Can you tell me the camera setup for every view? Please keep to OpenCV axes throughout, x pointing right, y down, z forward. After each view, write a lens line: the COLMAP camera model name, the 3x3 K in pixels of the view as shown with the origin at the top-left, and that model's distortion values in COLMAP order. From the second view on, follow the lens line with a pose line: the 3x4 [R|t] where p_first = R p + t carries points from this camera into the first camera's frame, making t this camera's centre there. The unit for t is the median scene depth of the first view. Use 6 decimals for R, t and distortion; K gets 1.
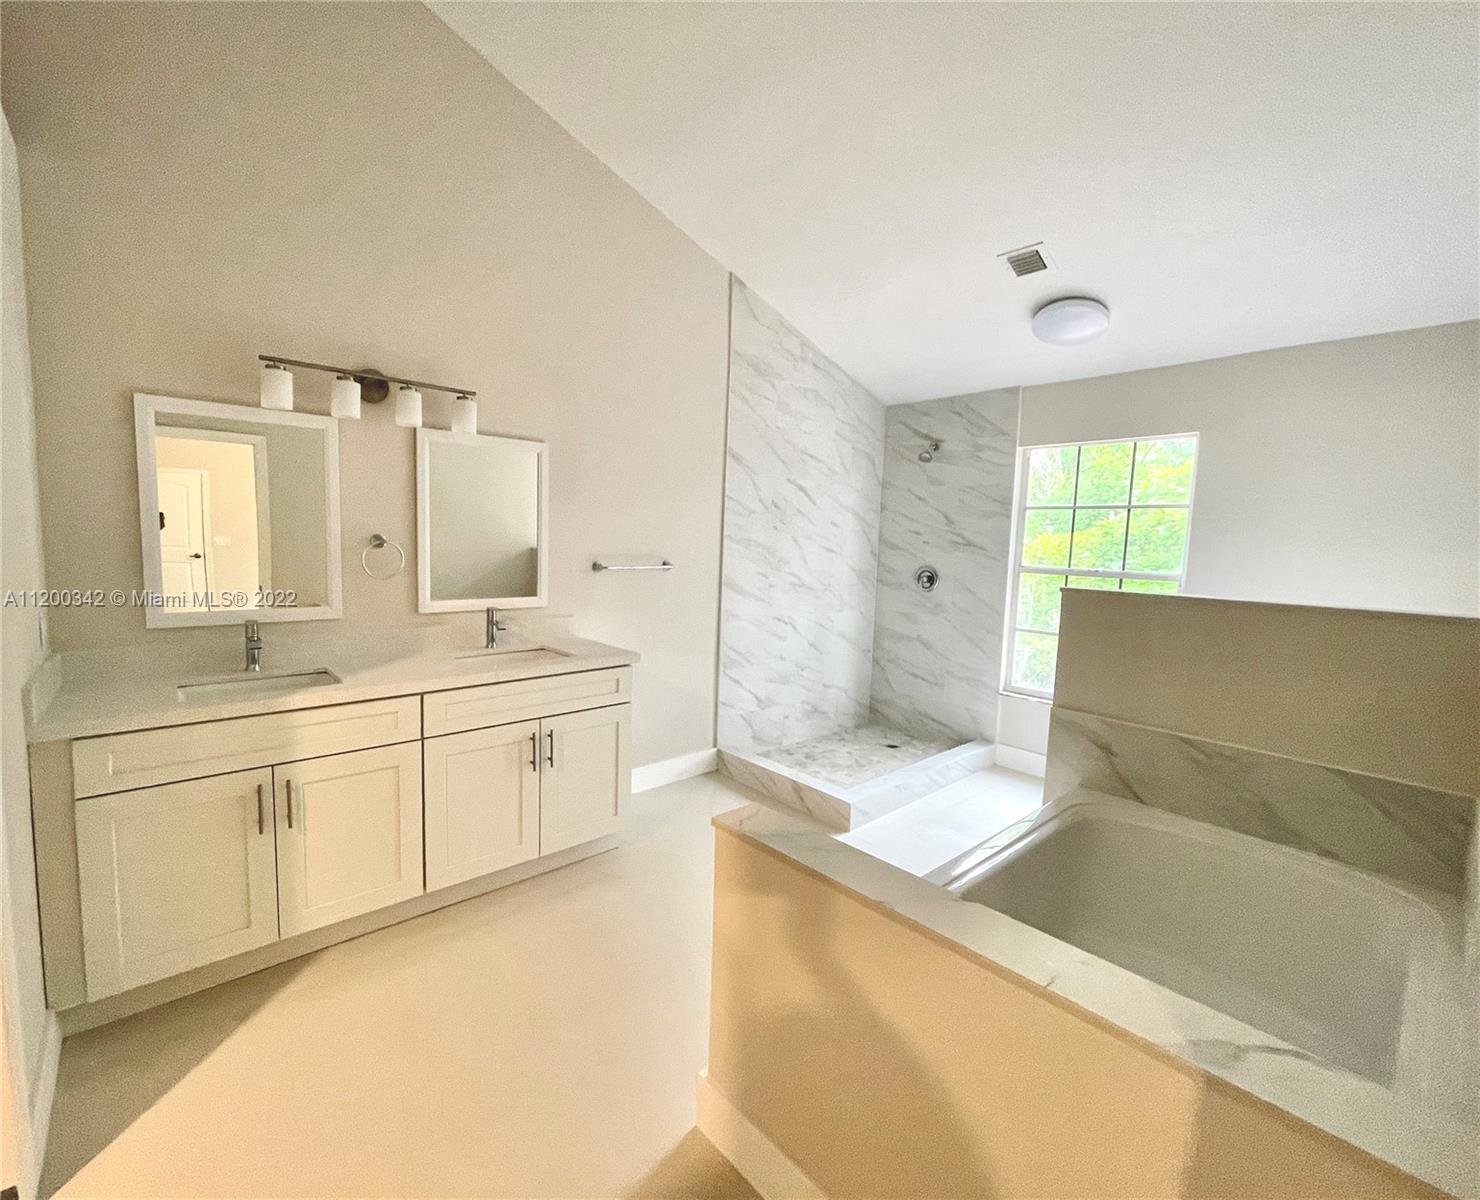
lens RADIAL K [[667.1, 0, 736.8], [0, 667.1, 597.7], [0, 0, 1]] dist [0.000319, 0.000105]
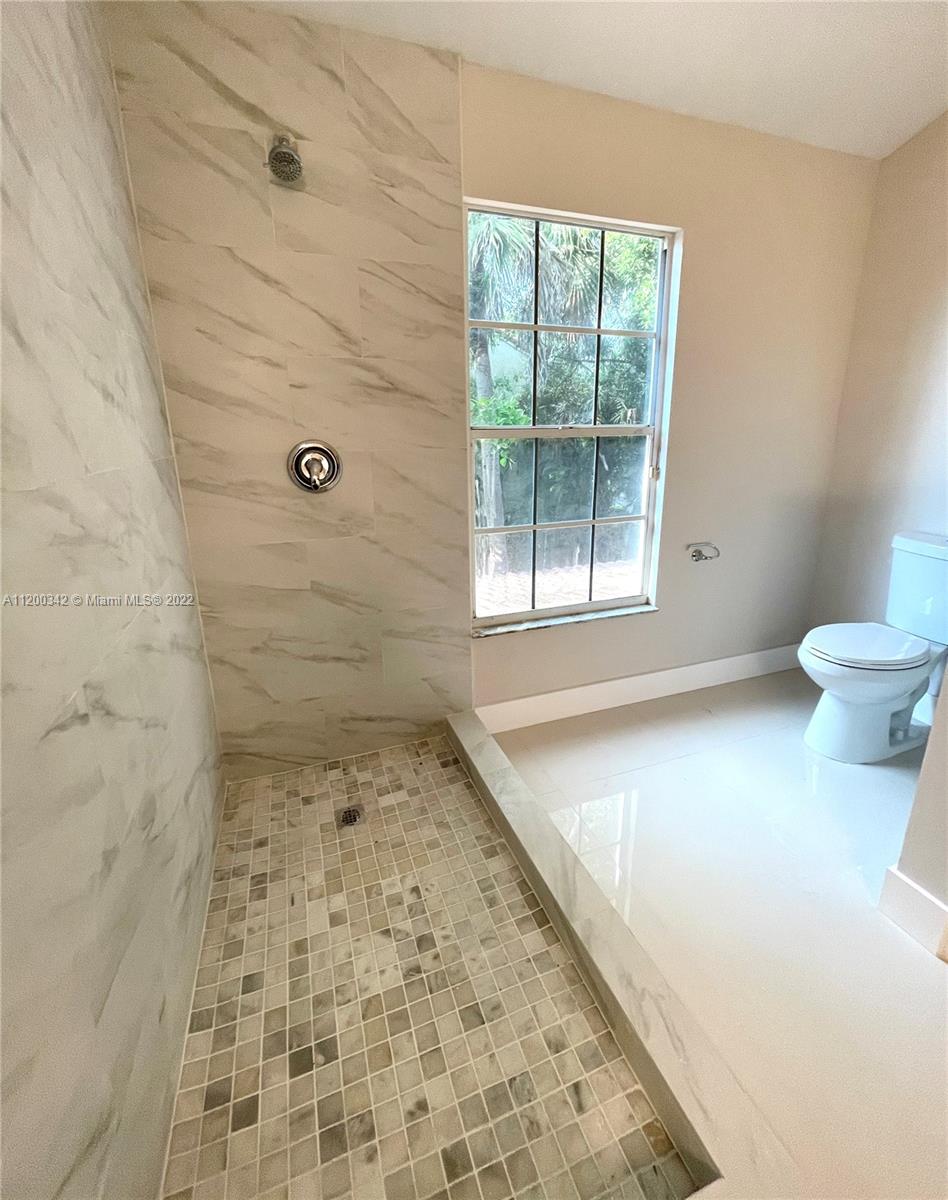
lens RADIAL K [[472.0, 0, 398.3], [0, 472.0, 566.9], [0, 0, 1]] dist [-0.001300, 0.000099]
pose [[0.407159, -0.271209, 0.872162, -0.006668], [0.113595, 0.962520, 0.246277, -0.035735], [-0.906266, -0.001201, 0.422707, 0.819072]]
